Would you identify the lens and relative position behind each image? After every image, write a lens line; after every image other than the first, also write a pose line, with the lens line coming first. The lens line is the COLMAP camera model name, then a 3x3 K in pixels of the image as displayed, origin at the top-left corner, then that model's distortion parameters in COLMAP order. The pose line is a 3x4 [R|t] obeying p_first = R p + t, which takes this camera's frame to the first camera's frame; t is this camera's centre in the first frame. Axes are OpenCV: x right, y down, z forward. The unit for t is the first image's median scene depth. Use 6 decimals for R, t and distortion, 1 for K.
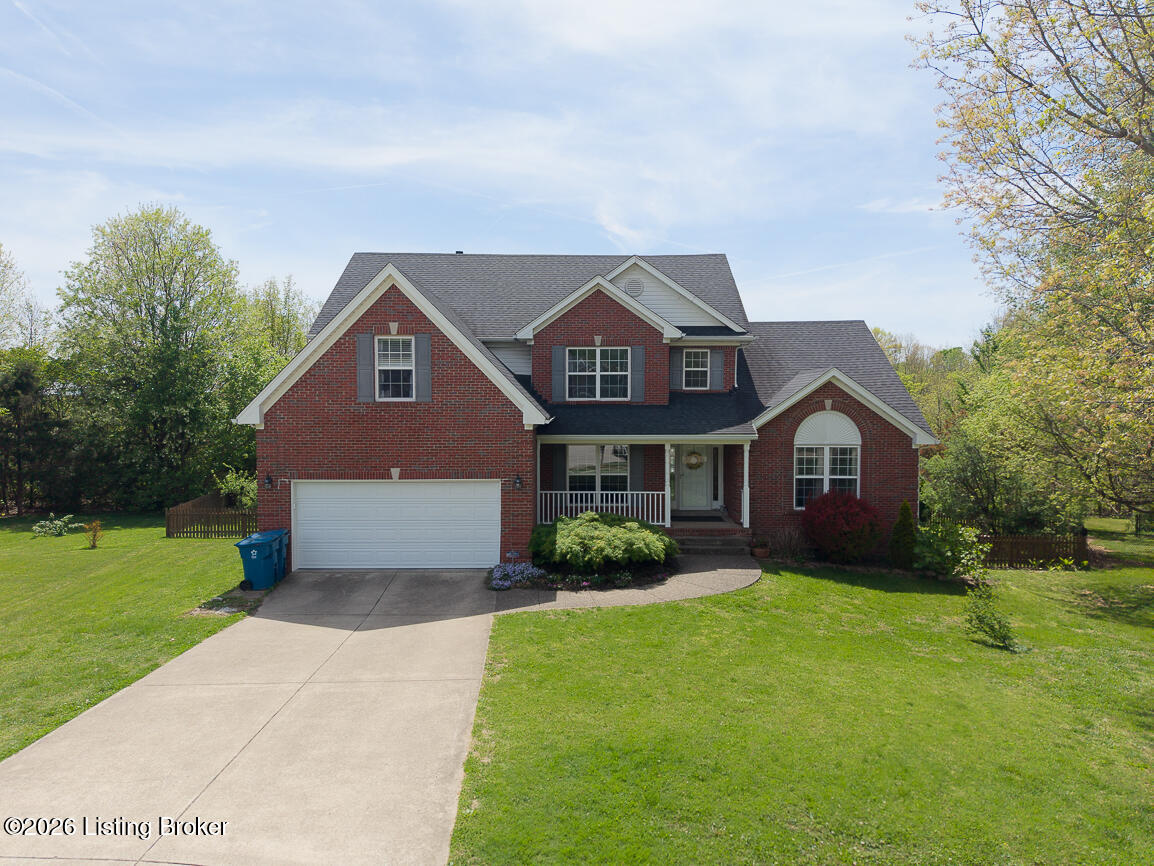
lens RADIAL K [[772.8, 0, 577.0], [0, 772.8, 430.9], [0, 0, 1]] dist [0.032491, -0.031382]
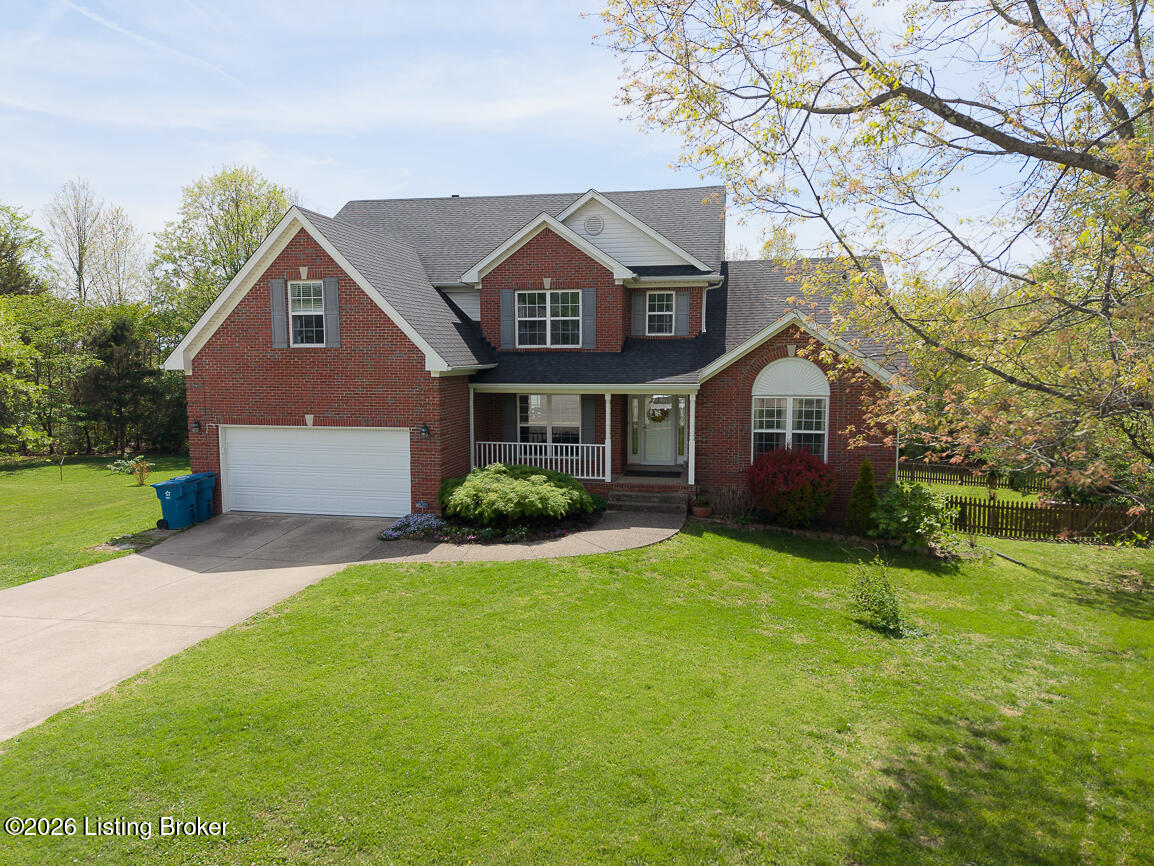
lens RADIAL K [[772.8, 0, 577.0], [0, 772.8, 430.9], [0, 0, 1]] dist [0.032491, -0.031382]
pose [[0.981016, 0.016835, -0.193195, 0.283524], [-0.005204, 0.998151, 0.060554, 0.006252], [0.193857, -0.058399, 0.979290, 0.081076]]
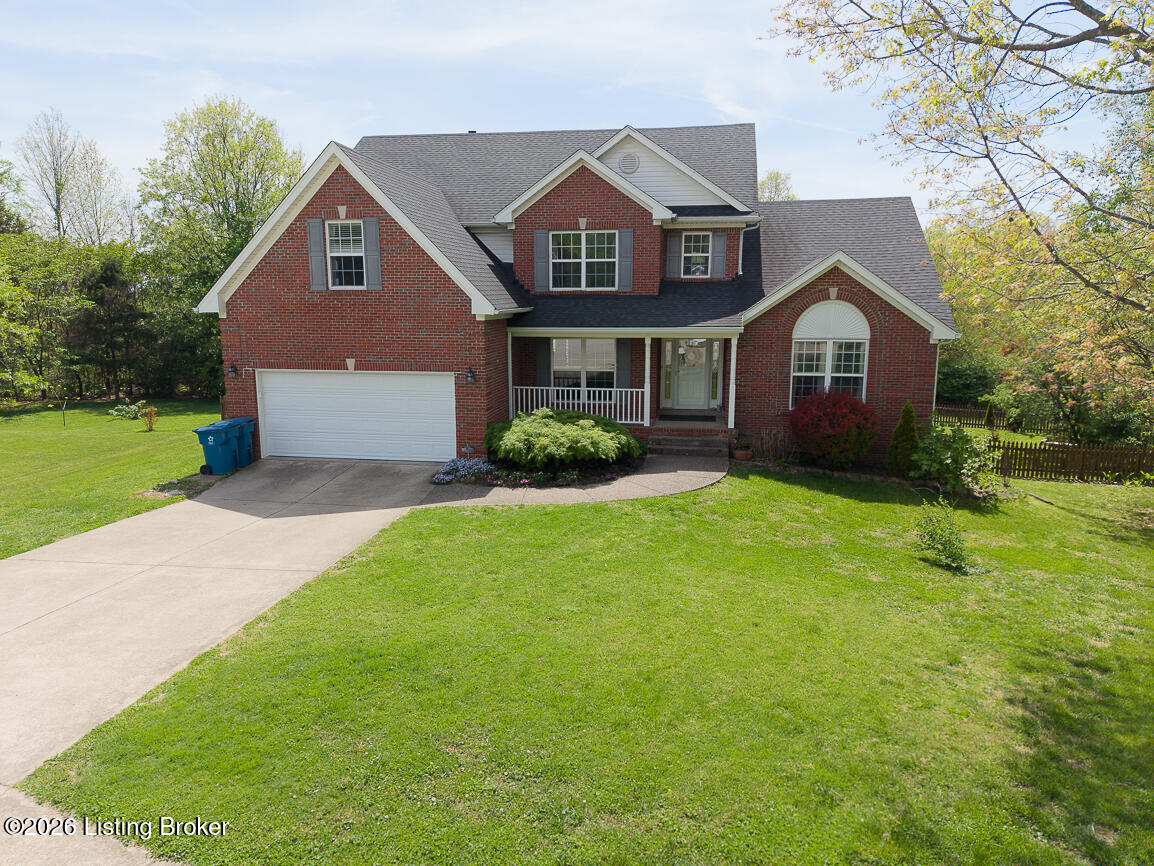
lens RADIAL K [[771.8, 0, 576.4], [0, 771.8, 435.2], [0, 0, 1]] dist [0.039313, -0.042584]
pose [[0.986684, 0.027288, -0.160346, 0.199736], [-0.004940, 0.990399, 0.138147, 0.006579], [0.162576, -0.135515, 0.977346, 0.066339]]
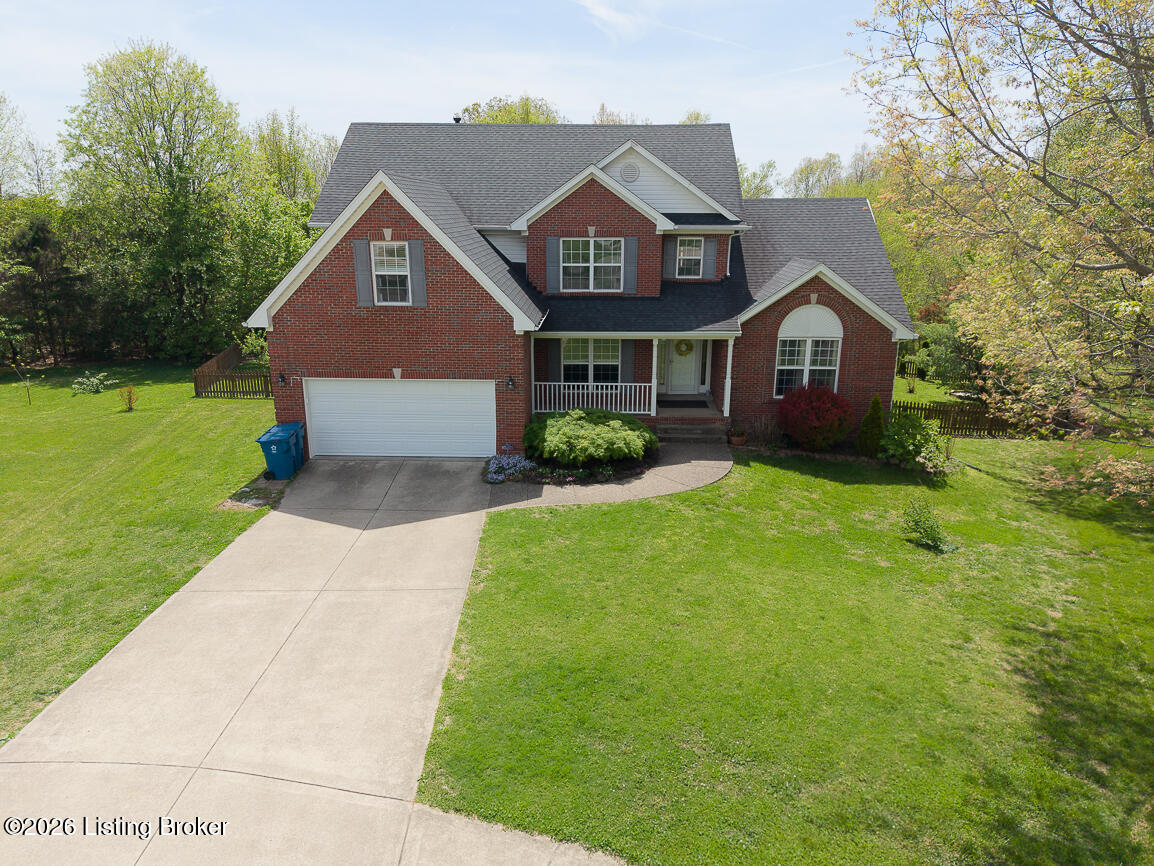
lens RADIAL K [[771.2, 0, 577.5], [0, 771.2, 434.7], [0, 0, 1]] dist [0.042188, -0.048066]
pose [[0.999565, 0.010348, -0.027613, 0.045193], [-0.003481, 0.971266, 0.237971, -0.113431], [0.029282, -0.237771, 0.970880, -0.057188]]
